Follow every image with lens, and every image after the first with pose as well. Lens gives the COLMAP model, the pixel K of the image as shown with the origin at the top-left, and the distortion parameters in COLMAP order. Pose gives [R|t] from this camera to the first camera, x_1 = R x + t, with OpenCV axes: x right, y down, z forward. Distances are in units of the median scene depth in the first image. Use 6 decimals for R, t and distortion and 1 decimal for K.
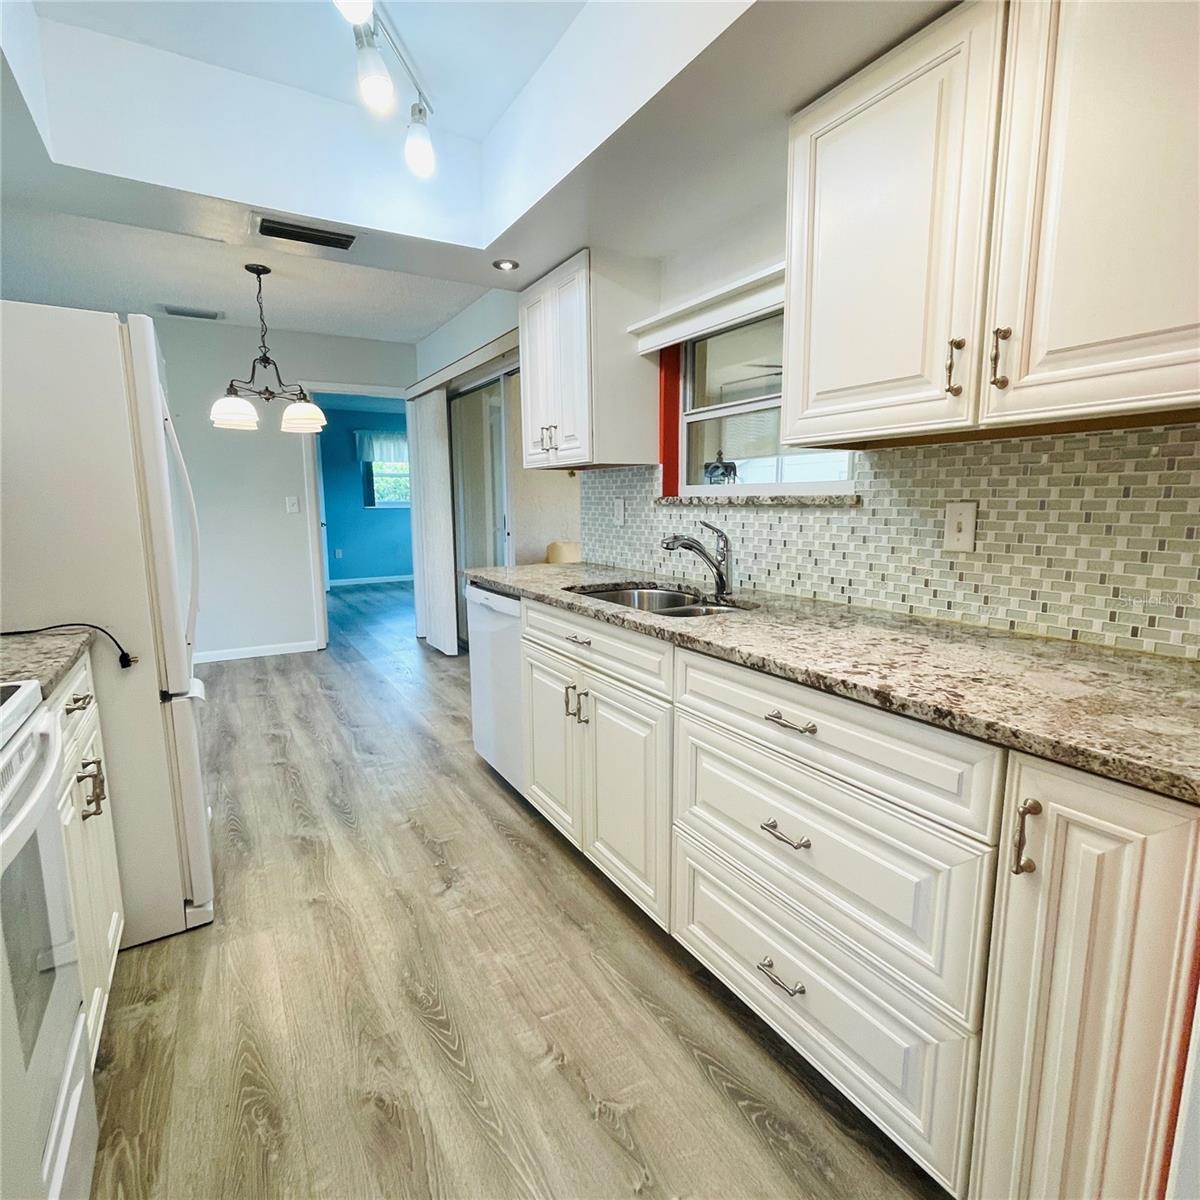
lens RADIAL K [[647.4, 0, 600.0], [0, 647.4, 600.0], [0, 0, 1]] dist [0.000518, -0.000059]
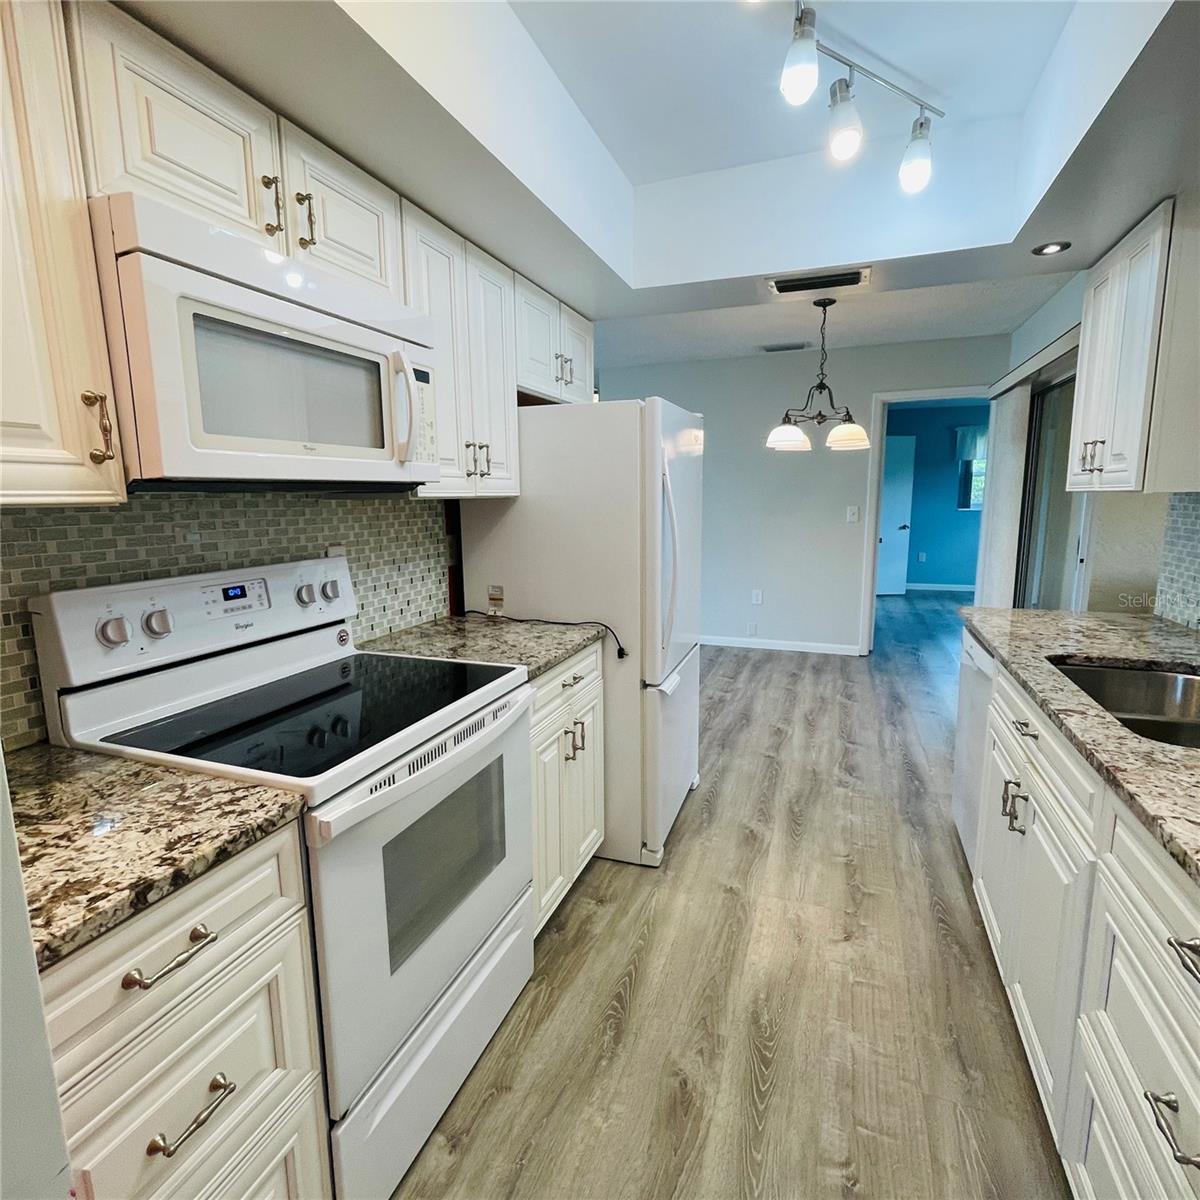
lens RADIAL K [[650.5, 0, 600.0], [0, 650.5, 600.0], [0, 0, 1]] dist [-0.014196, 0.011761]
pose [[0.626870, 0.124559, -0.769103, 0.174173], [-0.113987, 0.991179, 0.067618, -0.066691], [0.770740, 0.045280, 0.635538, 0.062793]]
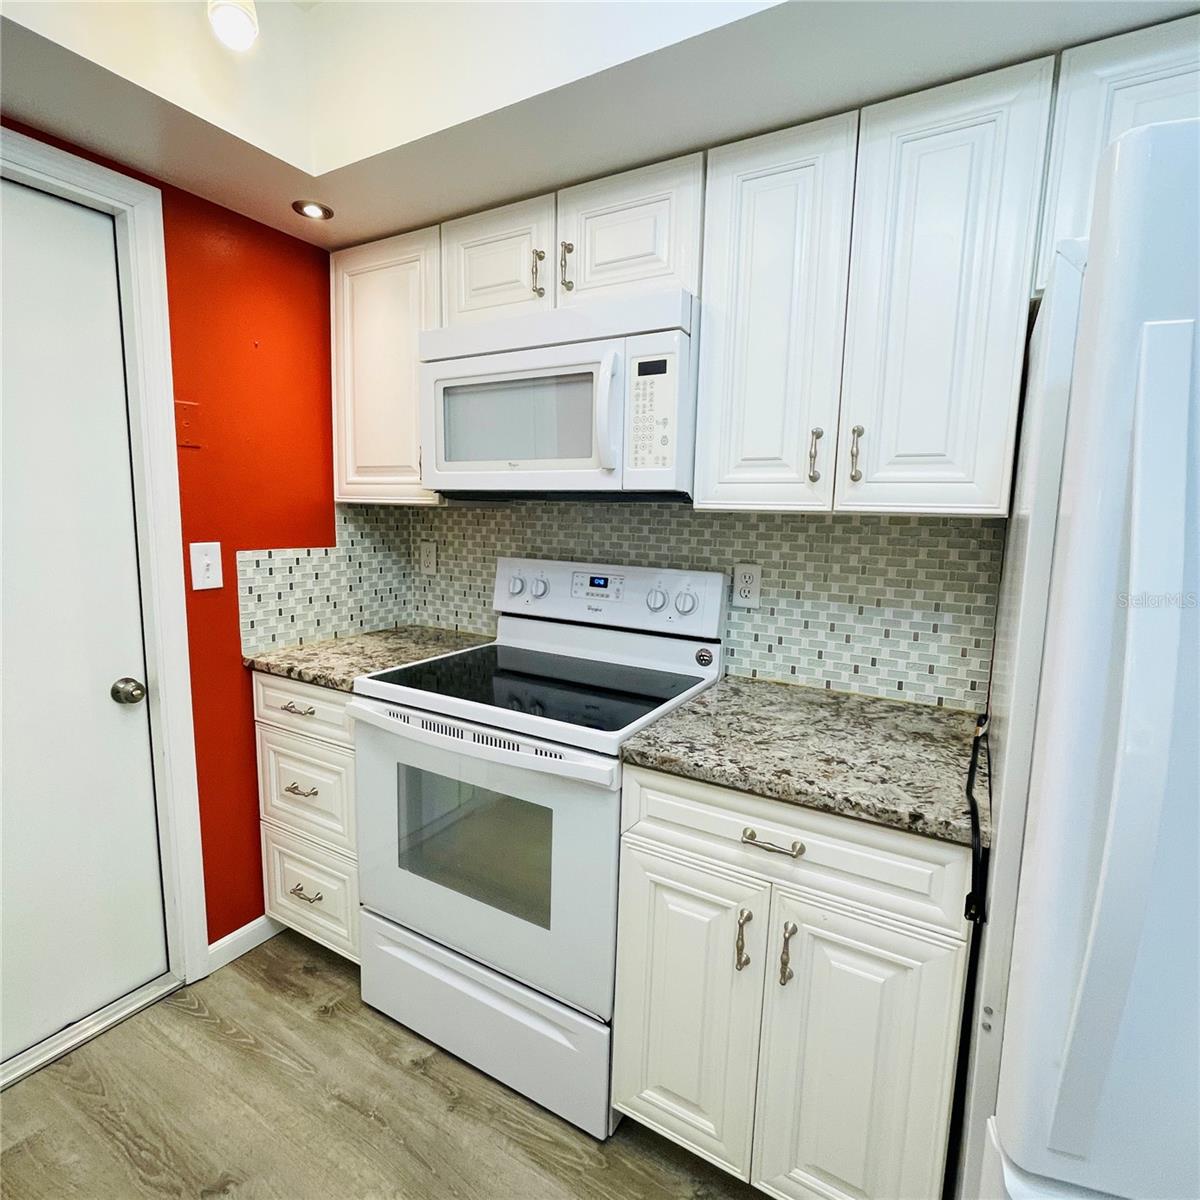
lens RADIAL K [[647.4, 0, 600.0], [0, 647.4, 600.0], [0, 0, 1]] dist [0.000518, -0.000059]
pose [[-0.876822, 0.048576, -0.478356, -0.135764], [-0.094120, 0.958296, 0.269835, -0.174641], [0.471514, 0.281620, -0.835682, 0.801230]]
